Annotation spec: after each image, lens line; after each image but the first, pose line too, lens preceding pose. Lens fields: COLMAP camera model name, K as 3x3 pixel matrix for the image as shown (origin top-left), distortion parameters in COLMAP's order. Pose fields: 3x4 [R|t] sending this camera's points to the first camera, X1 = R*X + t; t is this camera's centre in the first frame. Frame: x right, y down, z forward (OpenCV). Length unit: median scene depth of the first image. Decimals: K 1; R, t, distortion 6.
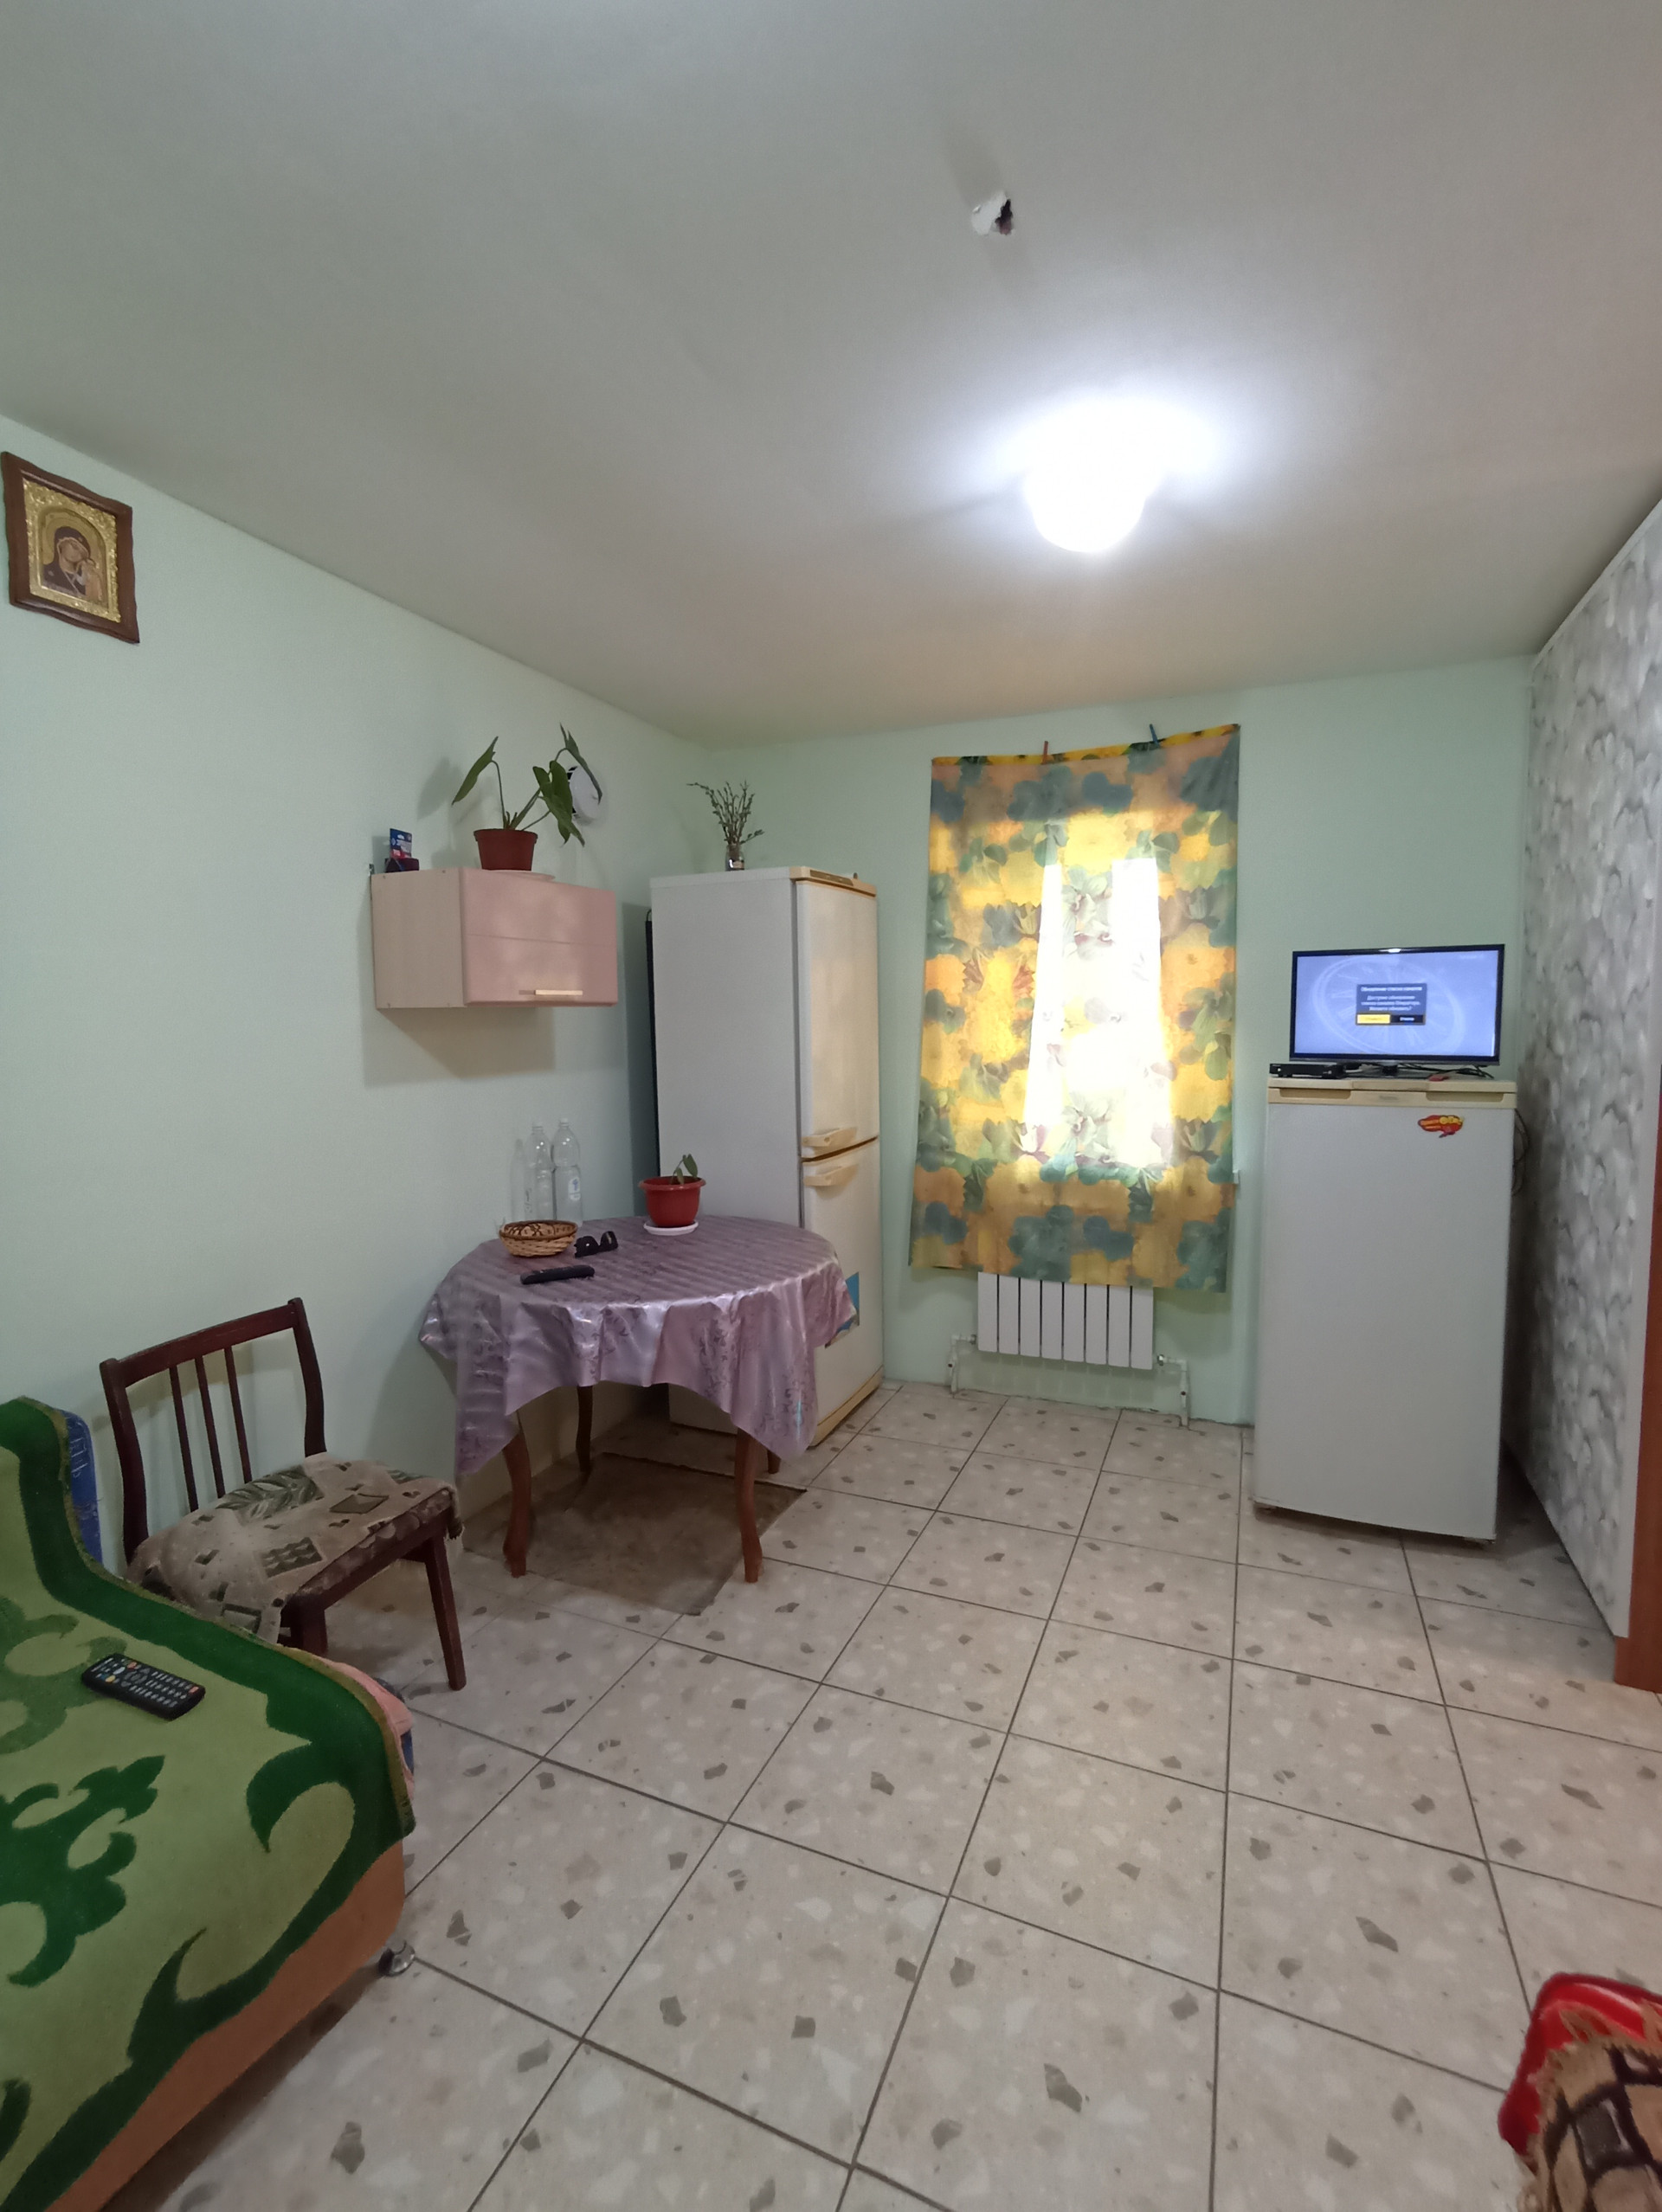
lens RADIAL K [[979.2, 0, 828.7], [0, 979.2, 1112.2], [0, 0, 1]] dist [-0.011738, 0.002176]
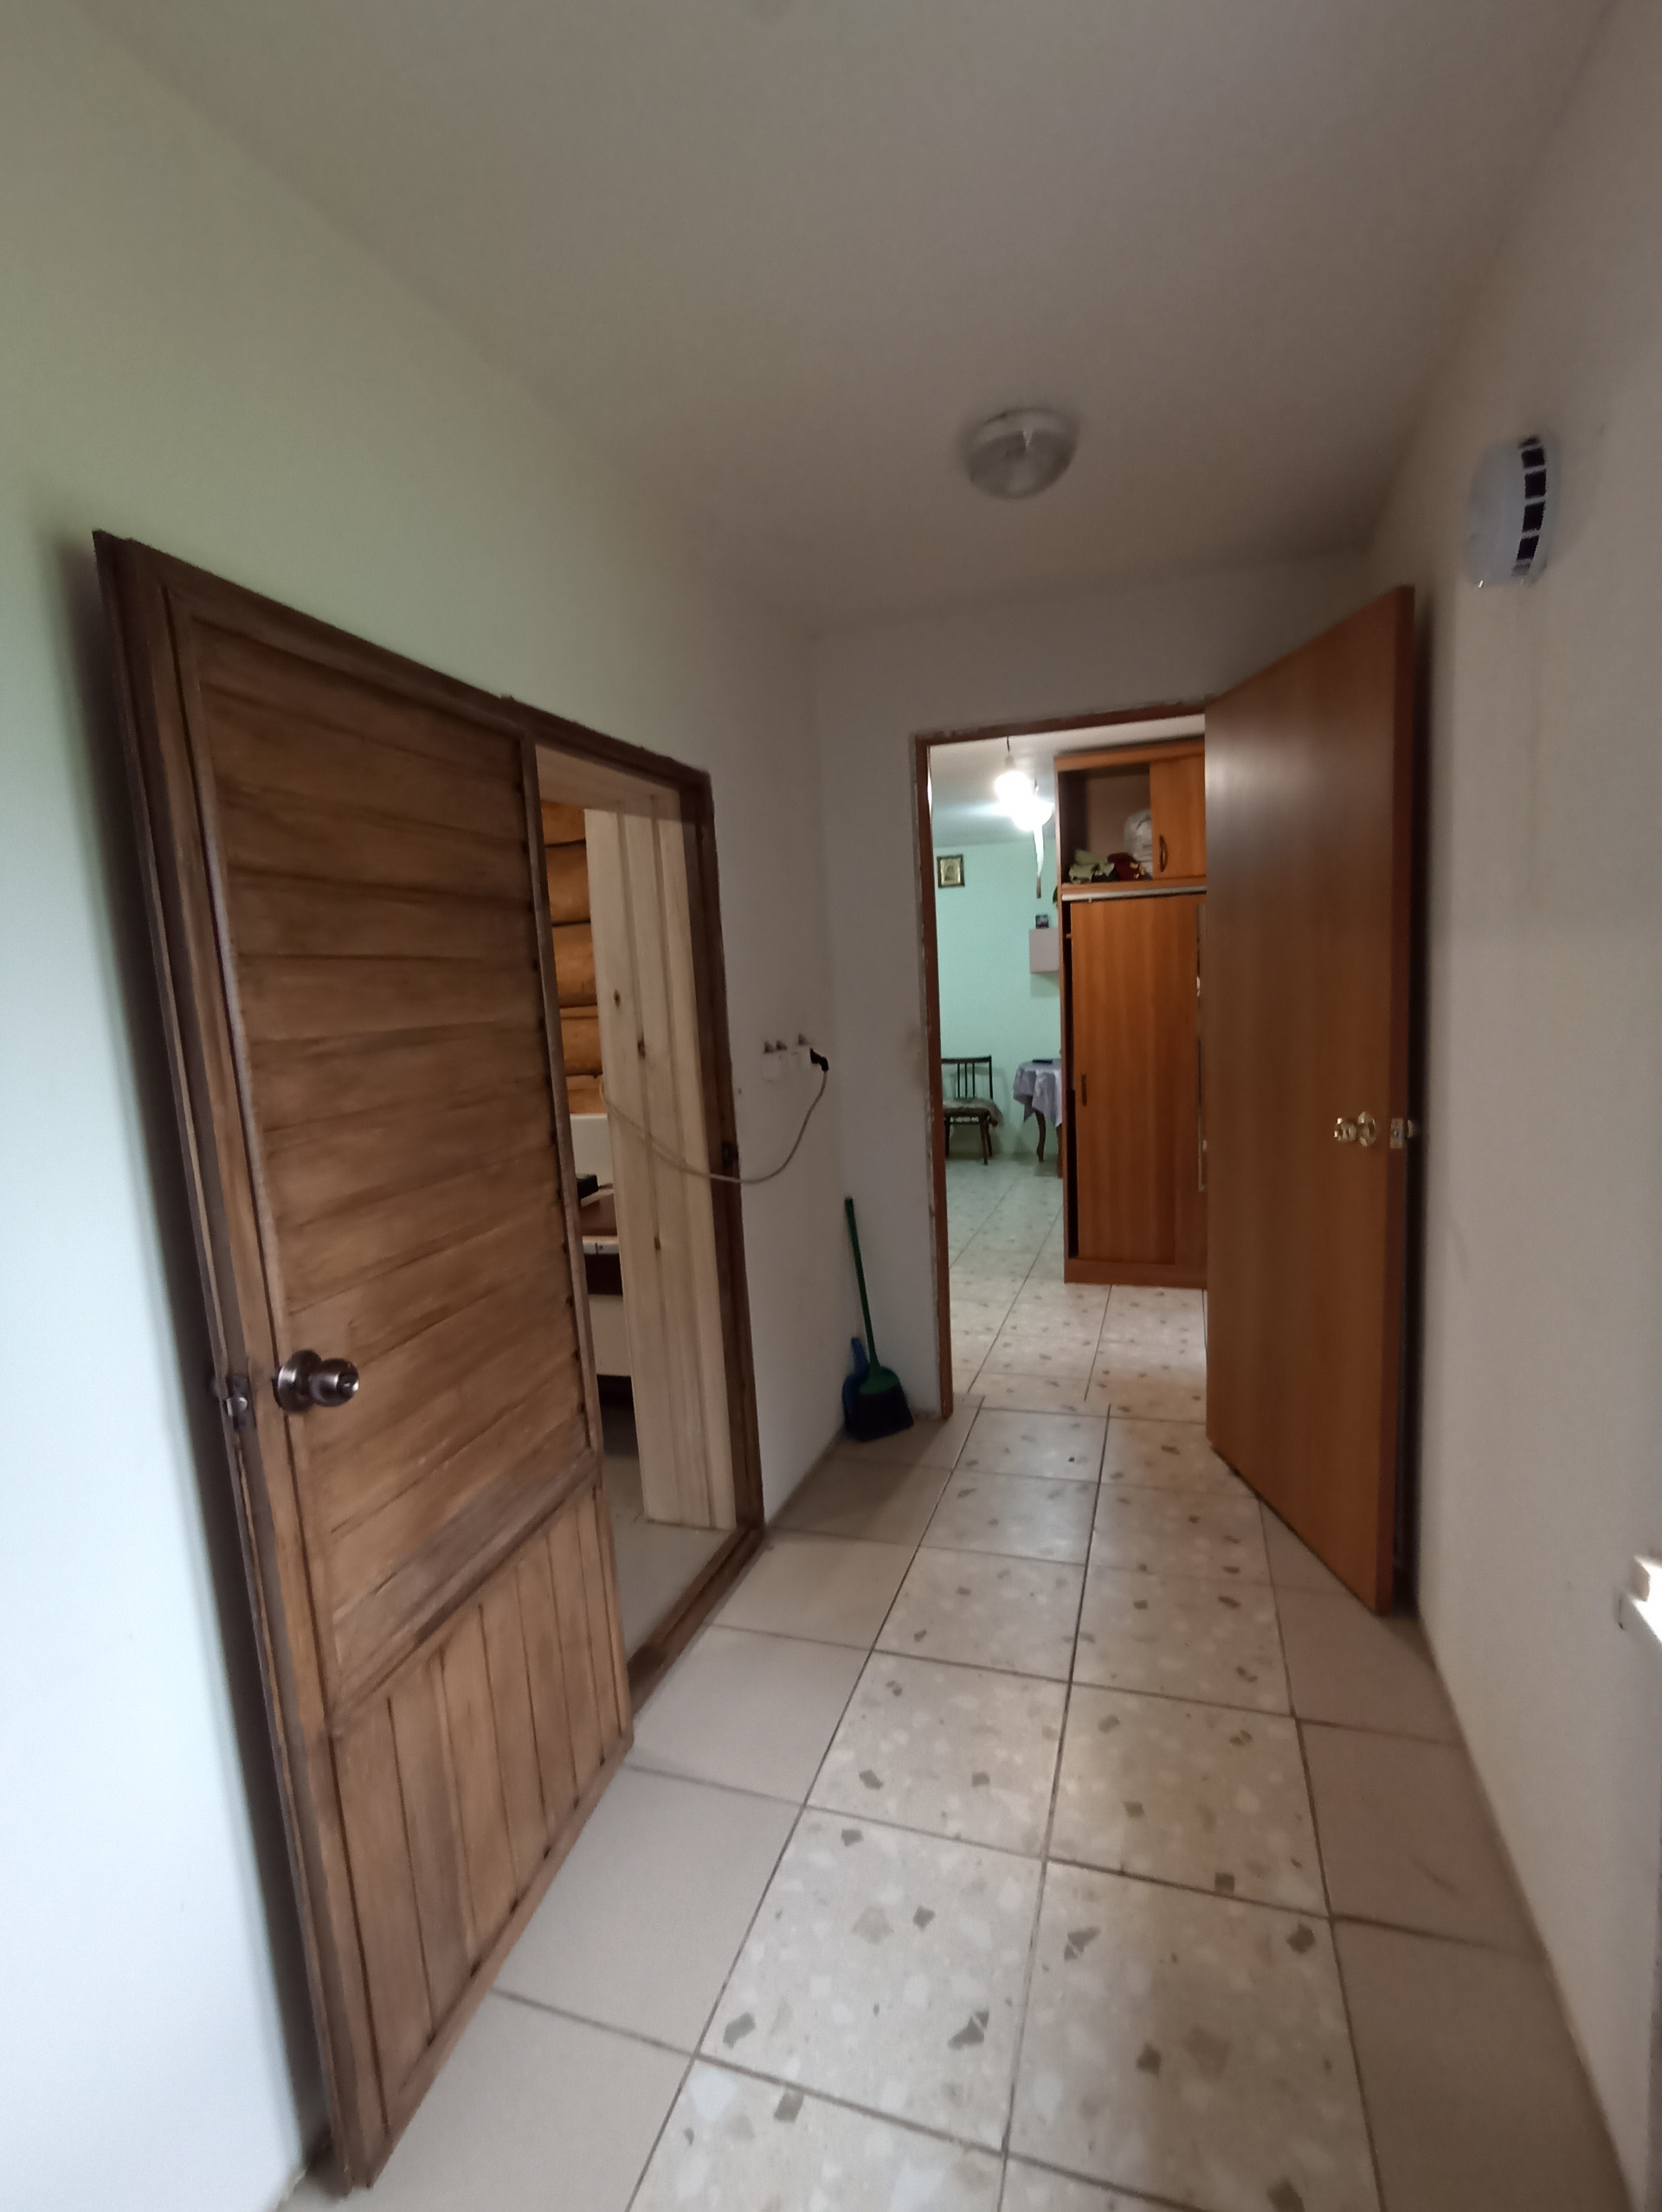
lens RADIAL K [[979.2, 0, 817.8], [0, 979.2, 1102.2], [0, 0, 1]] dist [-0.011738, 0.002176]
pose [[0.052607, 0.134495, -0.989517, 2.997333], [-0.037546, 0.990455, 0.132626, -0.092033], [0.997909, 0.030175, 0.057155, 0.155442]]
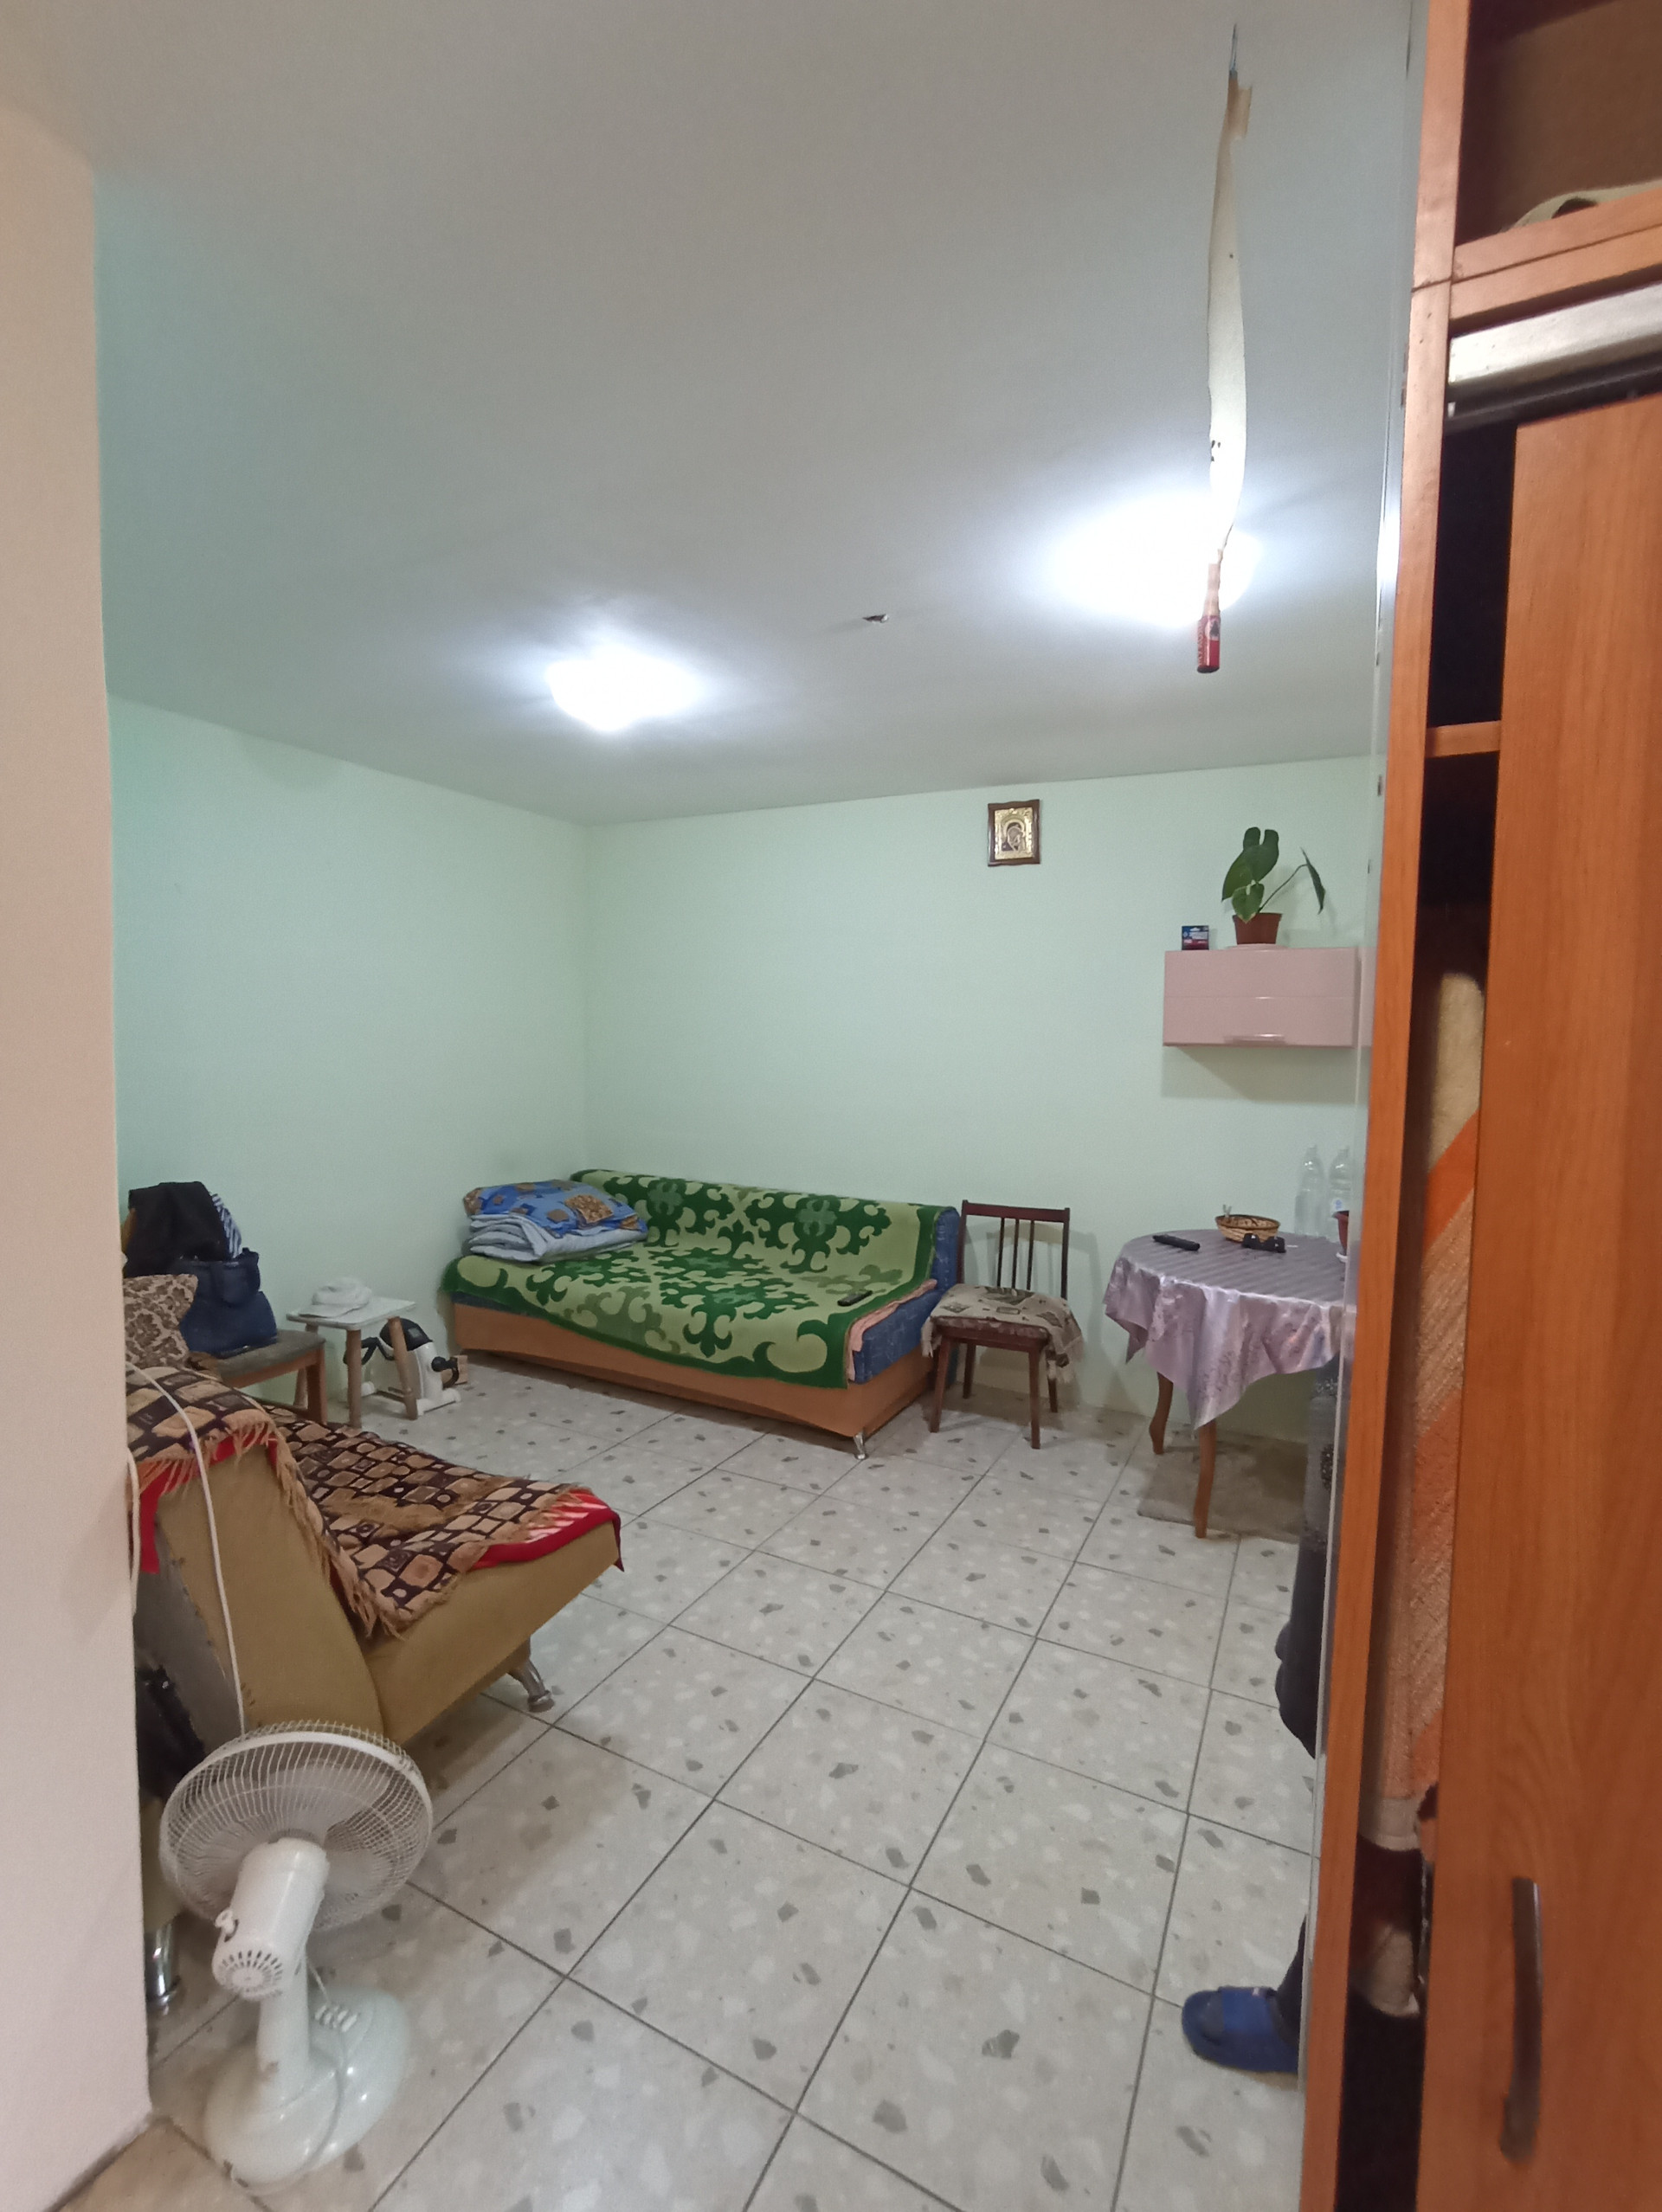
lens RADIAL K [[979.2, 0, 831.8], [0, 979.2, 1108.8], [0, 0, 1]] dist [-0.011738, 0.002176]
pose [[-0.068137, 0.080109, -0.994455, 1.209980], [-0.106464, 0.990496, 0.087084, -0.092684], [0.991979, 0.111807, -0.058960, 0.652265]]
